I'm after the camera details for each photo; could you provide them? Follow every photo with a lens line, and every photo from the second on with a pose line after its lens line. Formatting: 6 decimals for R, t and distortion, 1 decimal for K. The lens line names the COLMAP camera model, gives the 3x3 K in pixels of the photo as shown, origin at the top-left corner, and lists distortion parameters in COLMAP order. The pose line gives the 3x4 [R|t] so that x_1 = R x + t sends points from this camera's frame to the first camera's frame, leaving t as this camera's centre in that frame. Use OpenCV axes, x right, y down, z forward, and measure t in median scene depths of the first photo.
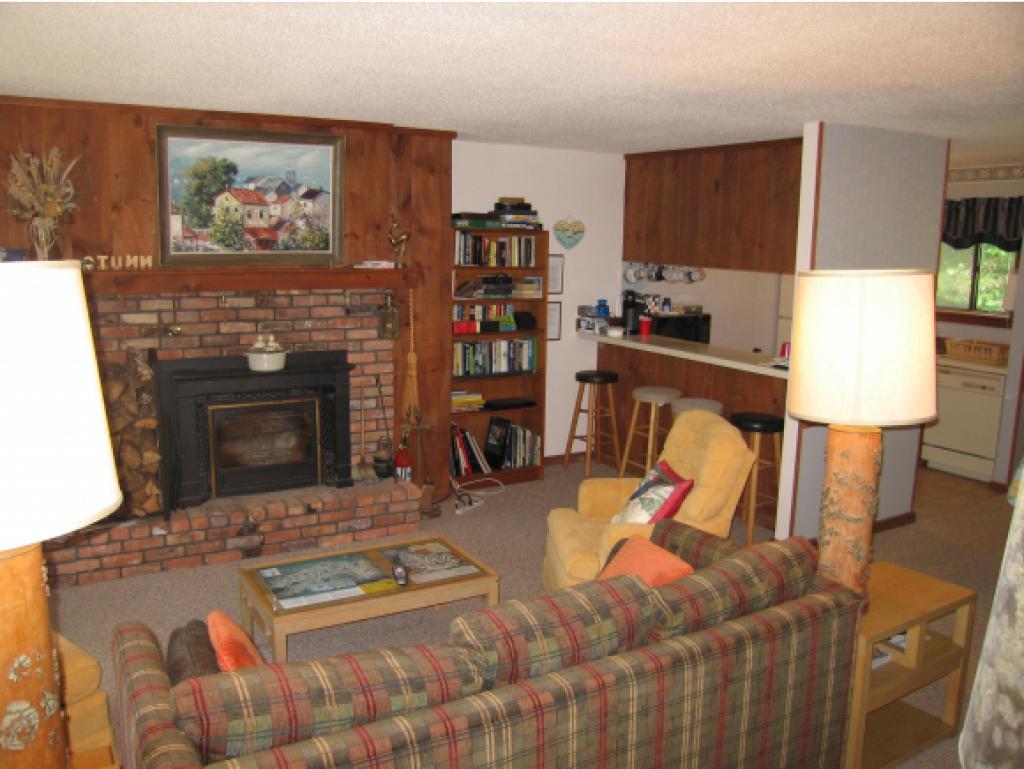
lens RADIAL K [[859.3, 0, 498.4], [0, 859.3, 384.6], [0, 0, 1]] dist [-0.123460, 0.129433]
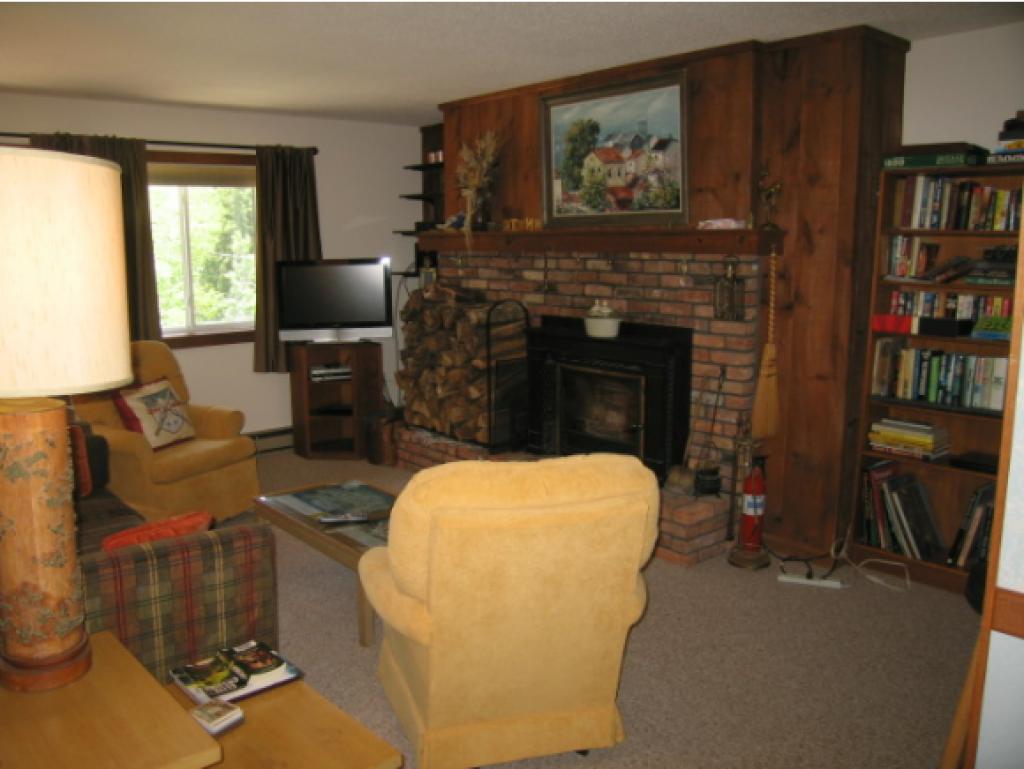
lens RADIAL K [[859.3, 0, 498.4], [0, 859.3, 384.6], [0, 0, 1]] dist [-0.123460, 0.129433]
pose [[0.184218, 0.143082, -0.972415, 0.638307], [-0.159665, 0.980563, 0.114033, -0.054800], [0.969830, 0.134253, 0.203482, 0.695780]]
